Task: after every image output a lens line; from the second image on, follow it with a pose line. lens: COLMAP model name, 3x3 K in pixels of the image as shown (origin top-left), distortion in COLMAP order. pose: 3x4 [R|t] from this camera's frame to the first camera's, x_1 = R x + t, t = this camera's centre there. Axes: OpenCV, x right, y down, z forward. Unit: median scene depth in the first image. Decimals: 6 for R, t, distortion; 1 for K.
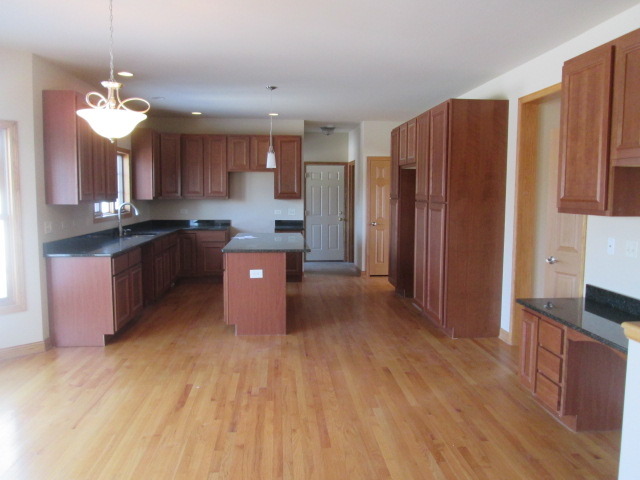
lens RADIAL K [[523.8, 0, 320.0], [0, 523.8, 240.0], [0, 0, 1]] dist [-0.004284, -0.000352]
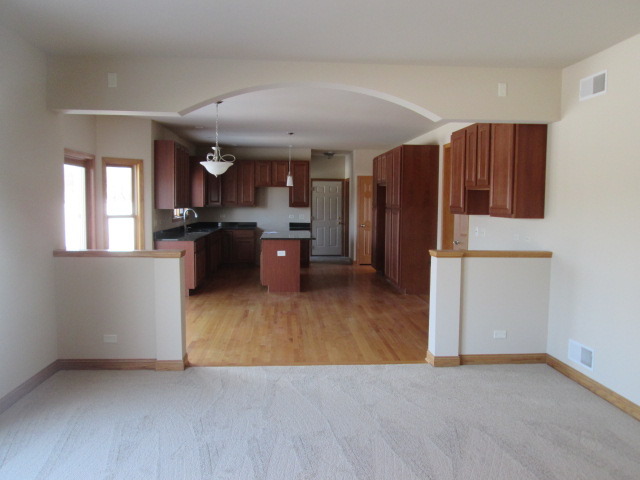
lens RADIAL K [[578.9, 0, 320.4], [0, 578.9, 253.8], [0, 0, 1]] dist [0.005346, 0.002473]
pose [[0.999949, 0.003238, -0.009577, 0.010595], [-0.003249, 0.999994, -0.001183, 0.052267], [0.009573, 0.001214, 0.999953, -0.583213]]
